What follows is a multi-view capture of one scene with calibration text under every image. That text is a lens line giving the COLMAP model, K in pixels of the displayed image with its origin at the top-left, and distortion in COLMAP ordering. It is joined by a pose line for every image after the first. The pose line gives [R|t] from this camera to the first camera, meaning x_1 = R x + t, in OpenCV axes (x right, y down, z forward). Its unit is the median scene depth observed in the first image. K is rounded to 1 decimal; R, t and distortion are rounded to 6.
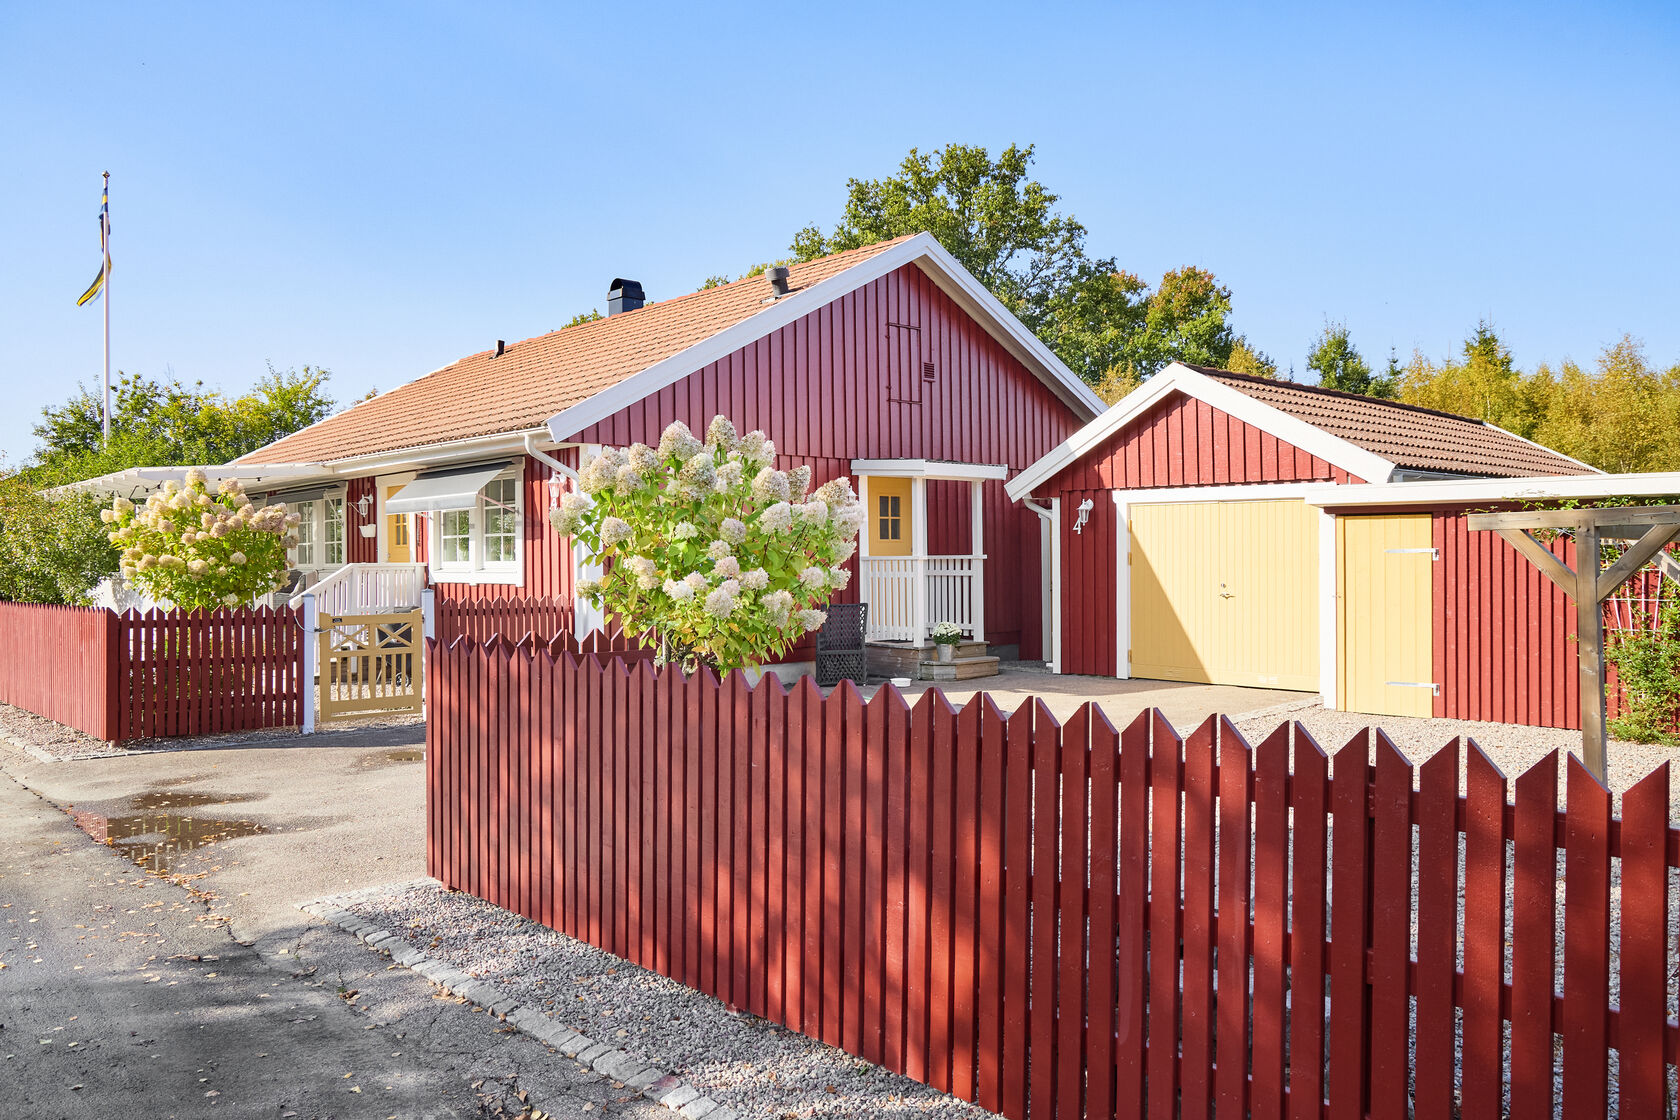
lens RADIAL K [[1260.2, 0, 840.5], [0, 1260.2, 562.6], [0, 0, 1]] dist [0.000822, 0.000243]
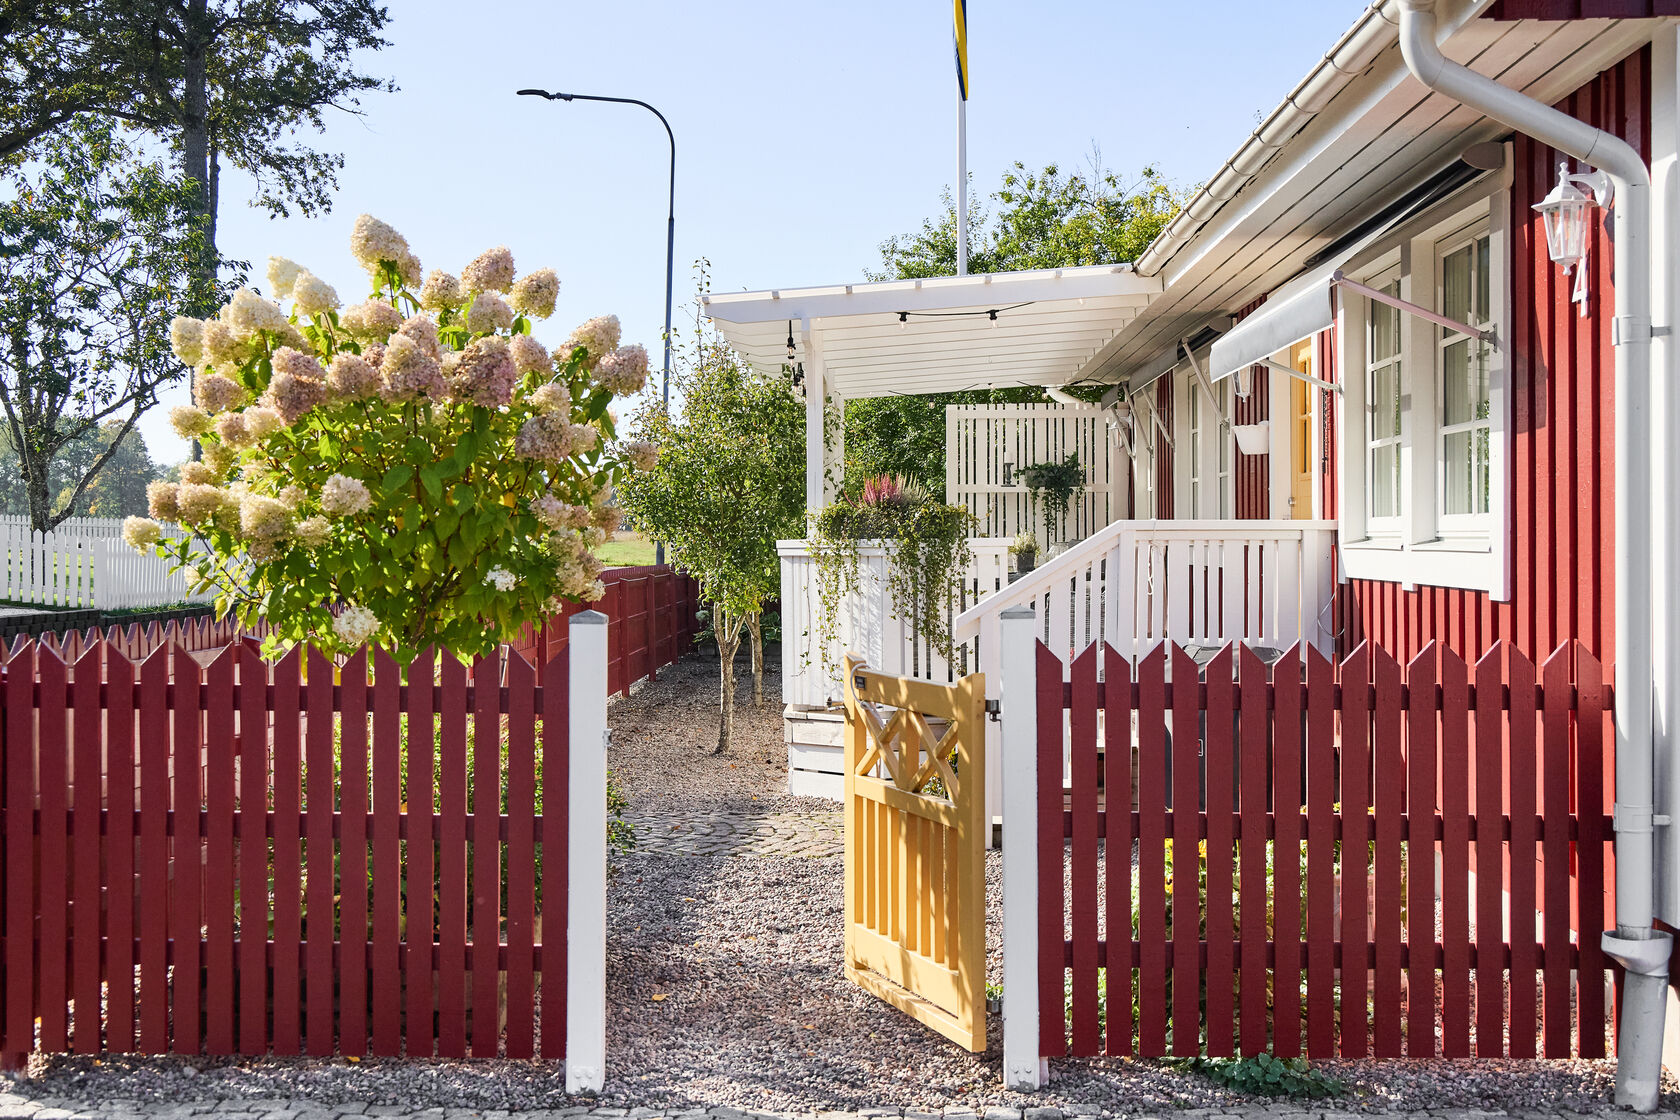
lens RADIAL K [[2100.7, 0, 840.8], [0, 2100.7, 556.5], [0, 0, 1]] dist [-0.014774, 0.000000]
pose [[0.729504, 0.015275, -0.683806, -0.036904], [-0.008395, 0.999875, 0.013379, 0.003702], [0.683925, -0.004020, 0.729541, 0.533171]]
